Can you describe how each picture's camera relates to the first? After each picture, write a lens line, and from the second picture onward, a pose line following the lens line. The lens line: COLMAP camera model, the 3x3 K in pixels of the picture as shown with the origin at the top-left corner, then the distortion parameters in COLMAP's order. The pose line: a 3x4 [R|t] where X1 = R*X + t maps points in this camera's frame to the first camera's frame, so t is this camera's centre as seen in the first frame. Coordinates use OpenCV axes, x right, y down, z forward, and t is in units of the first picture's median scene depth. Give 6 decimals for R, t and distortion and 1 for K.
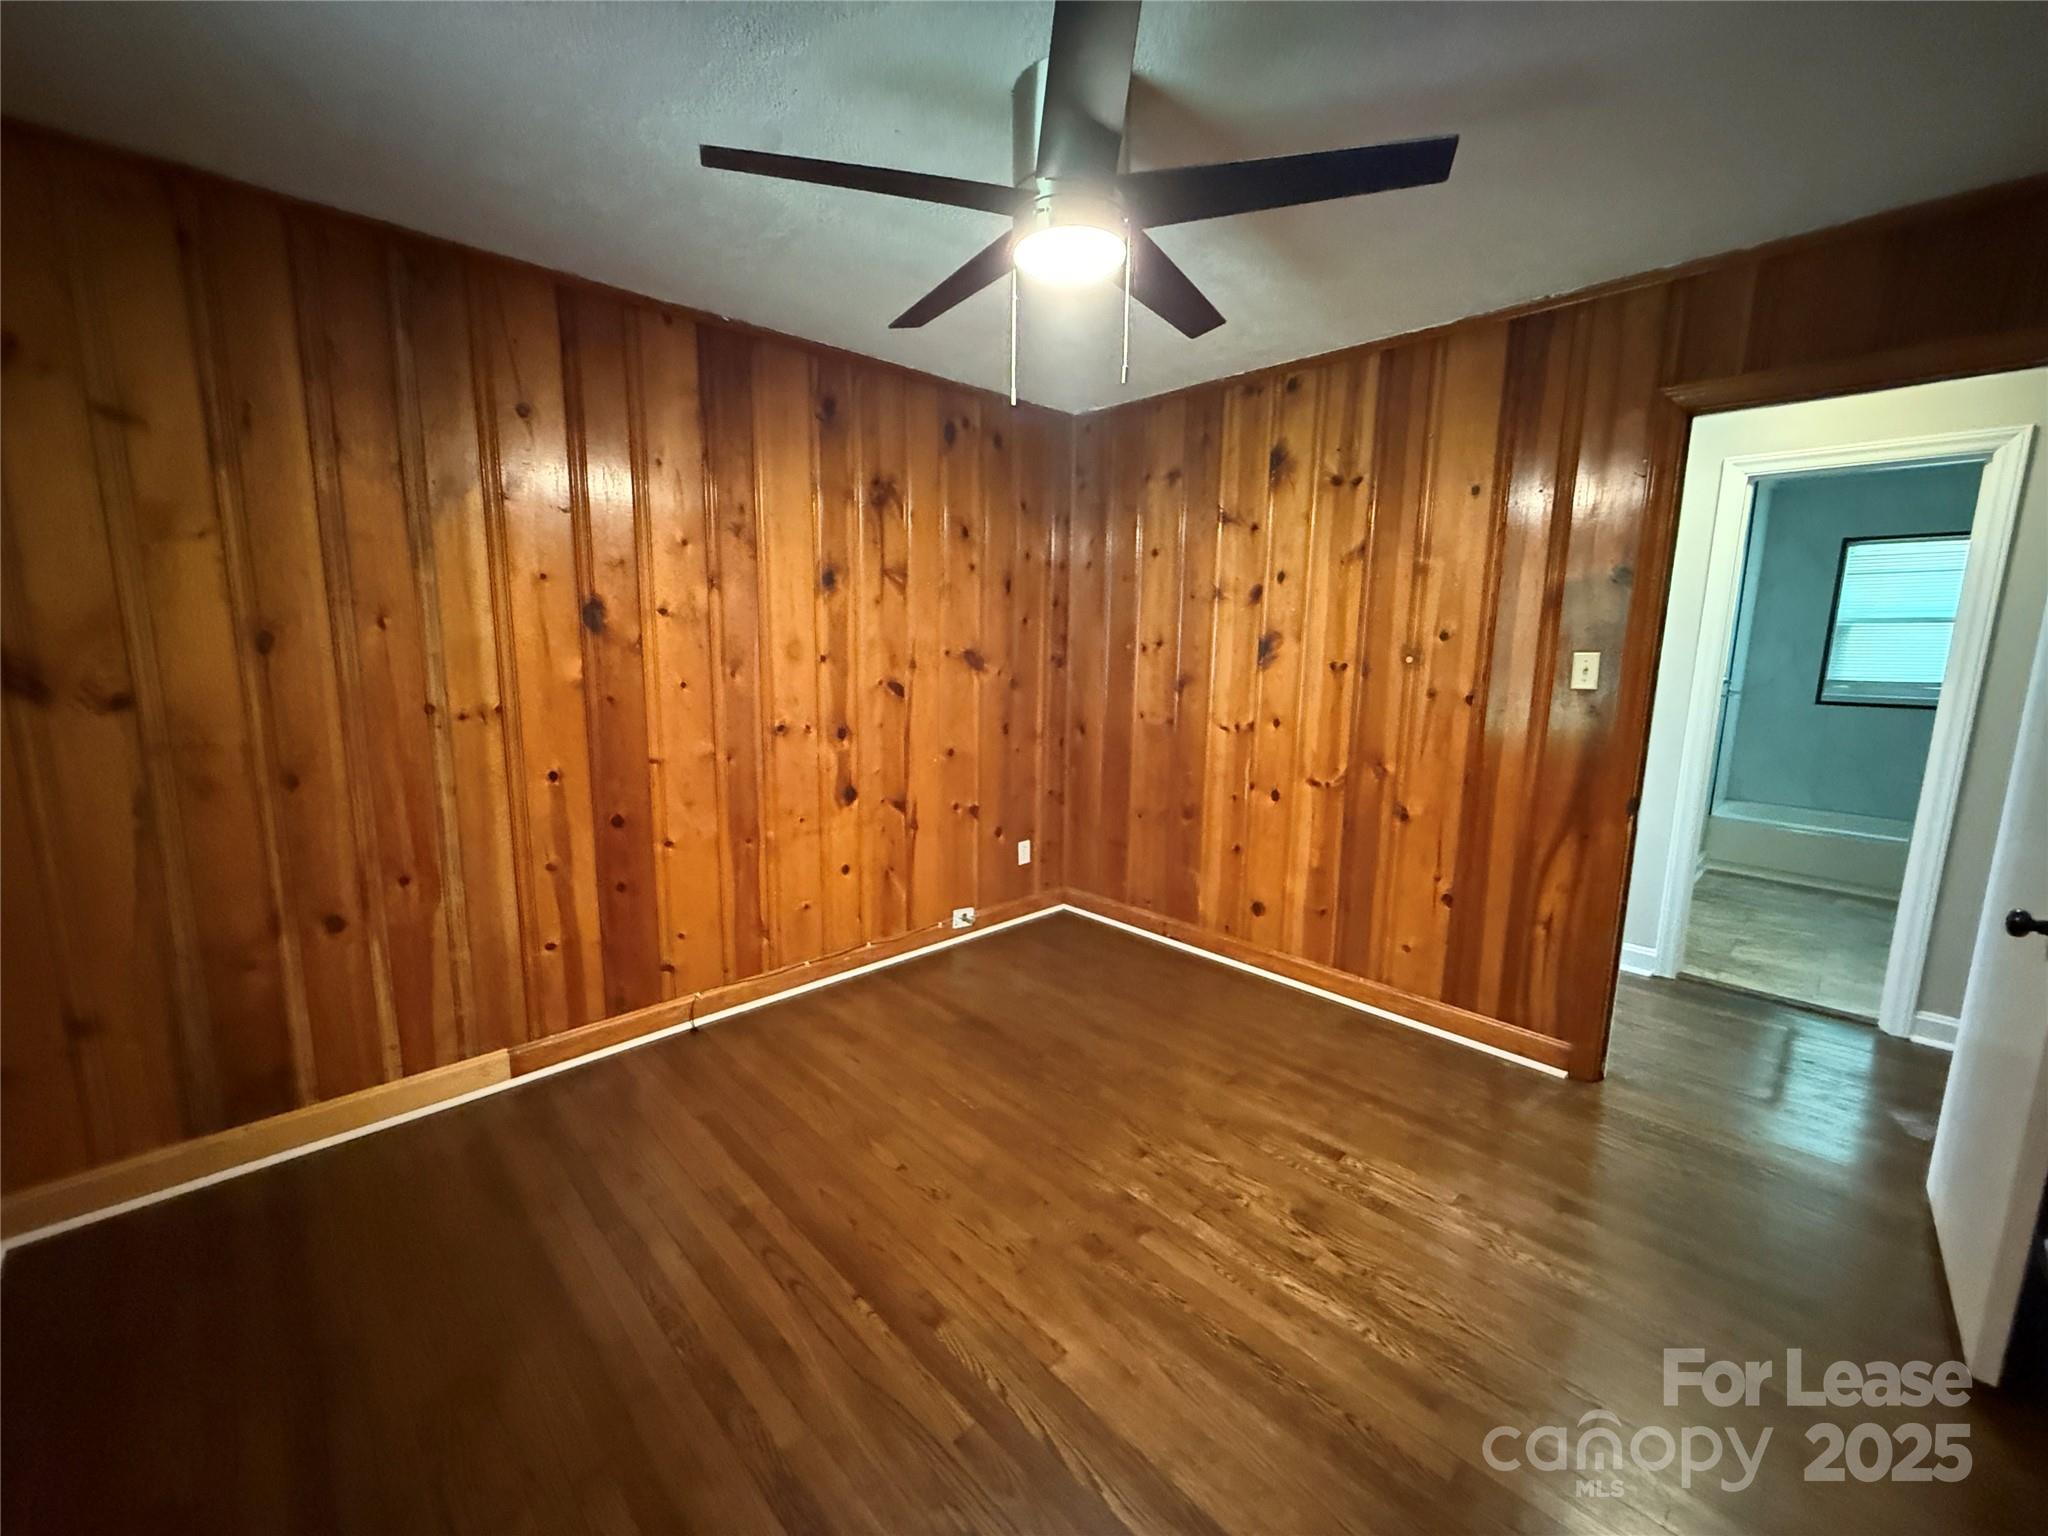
lens RADIAL K [[819.1, 0, 1024.3], [0, 819.1, 769.1], [0, 0, 1]] dist [-0.000609, -0.000370]
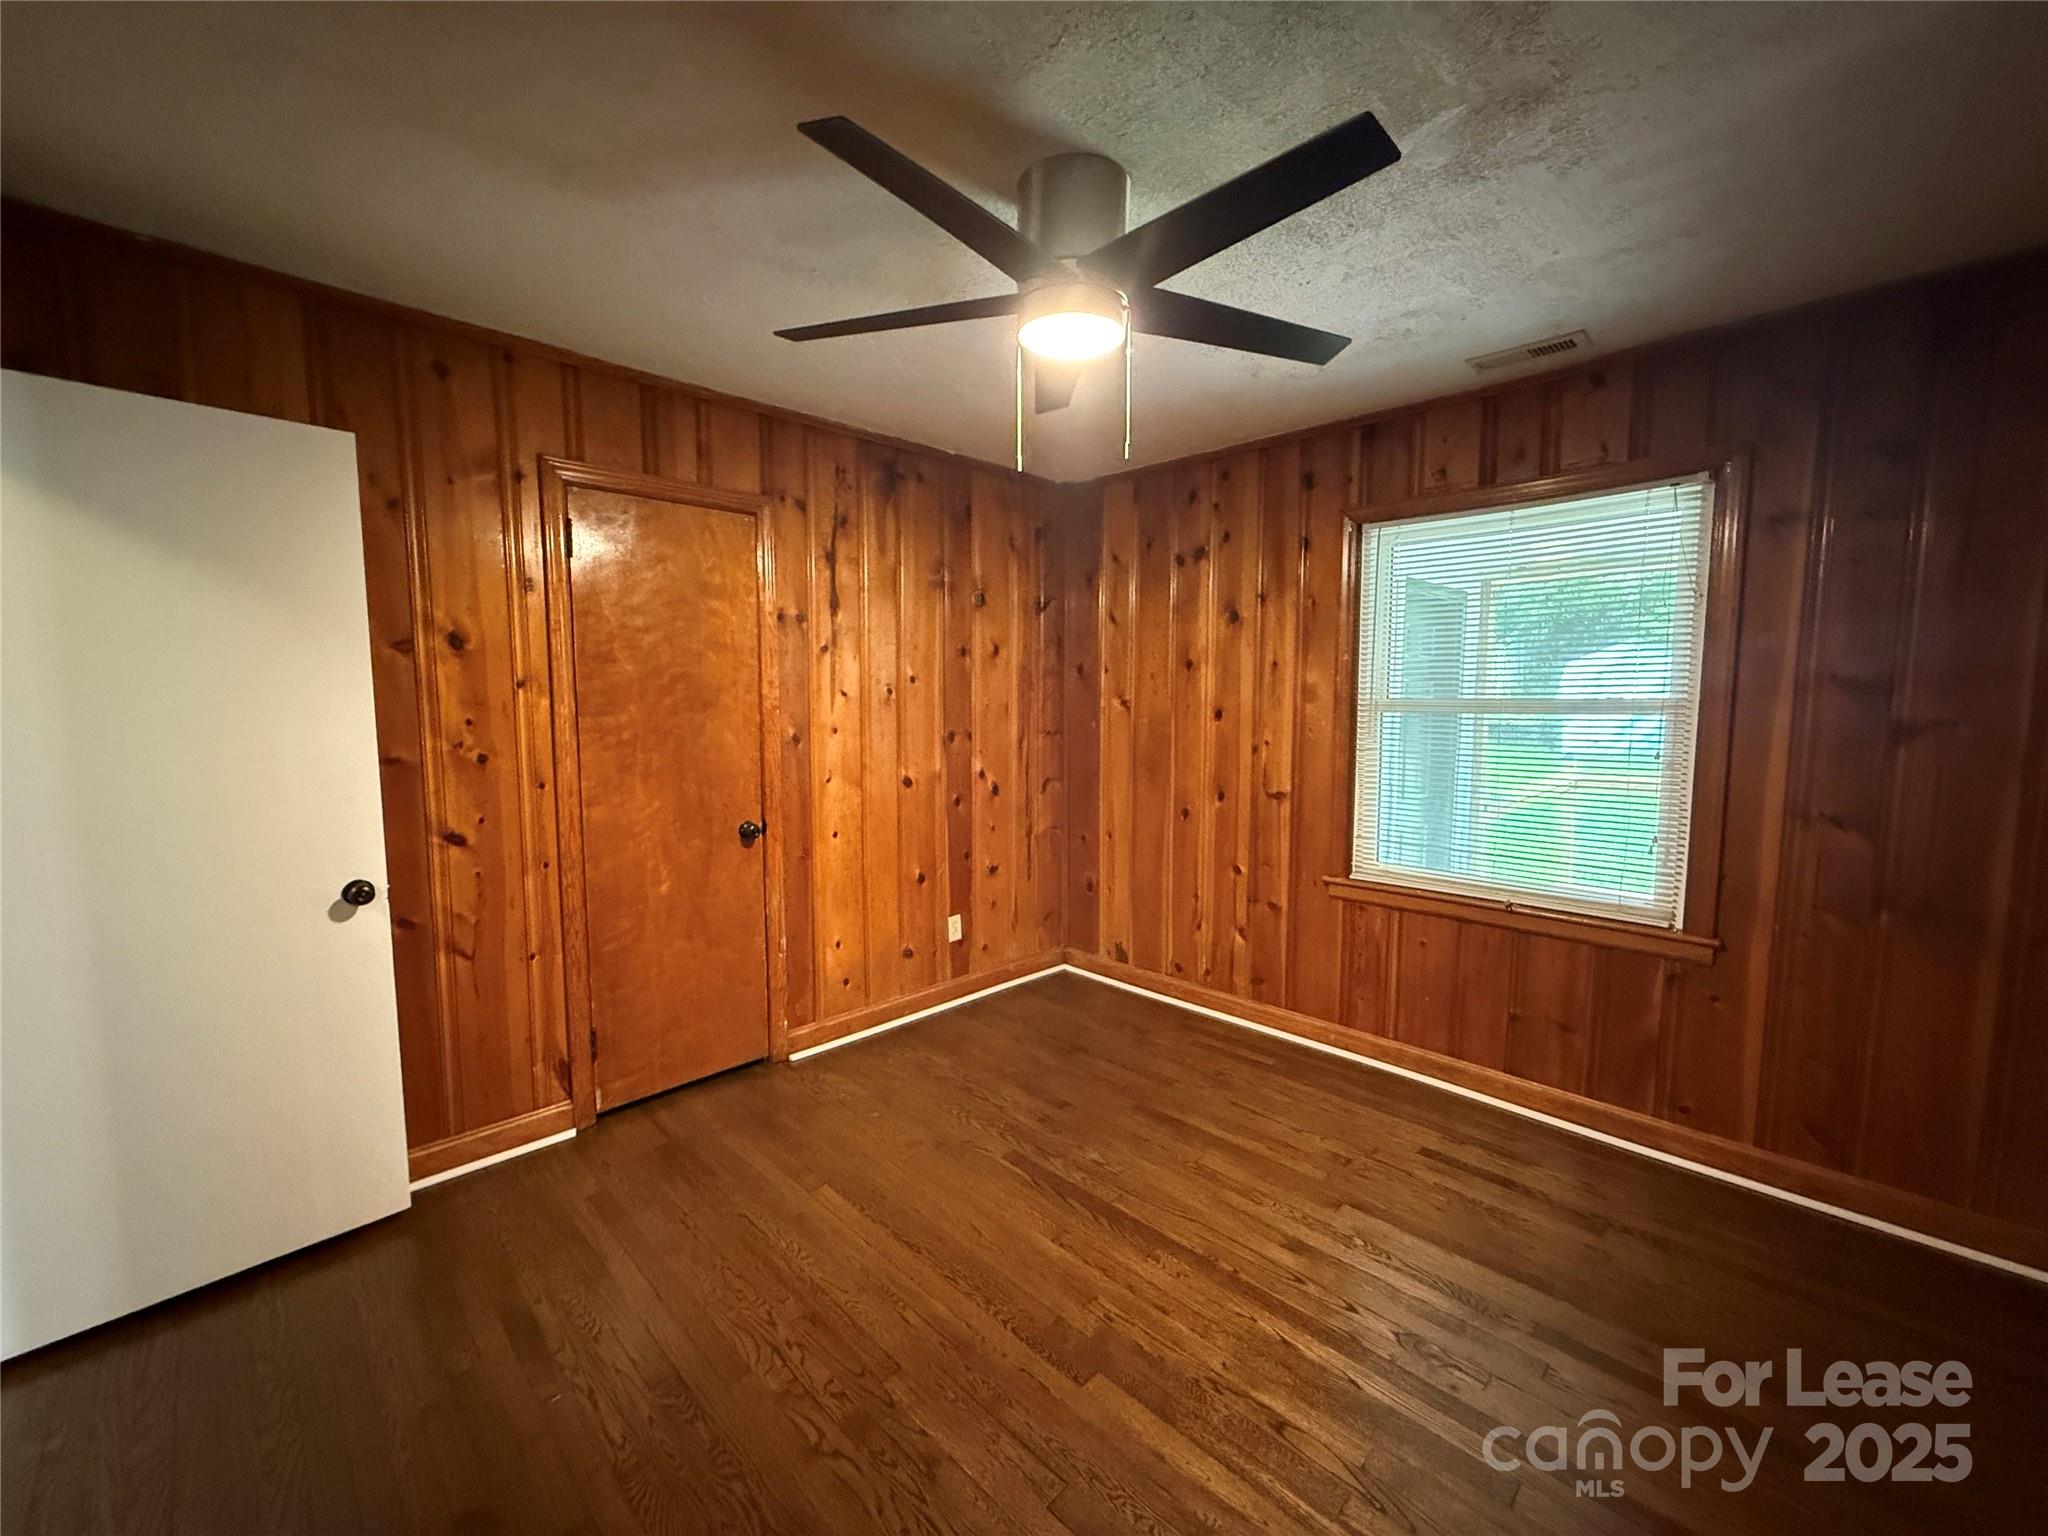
lens RADIAL K [[819.1, 0, 1024.3], [0, 819.1, 769.1], [0, 0, 1]] dist [-0.000609, -0.000370]
pose [[-0.999807, -0.009360, -0.017265, 0.069577], [-0.013393, 0.967936, 0.250840, -0.194699], [0.014364, 0.251023, -0.967875, 1.185760]]
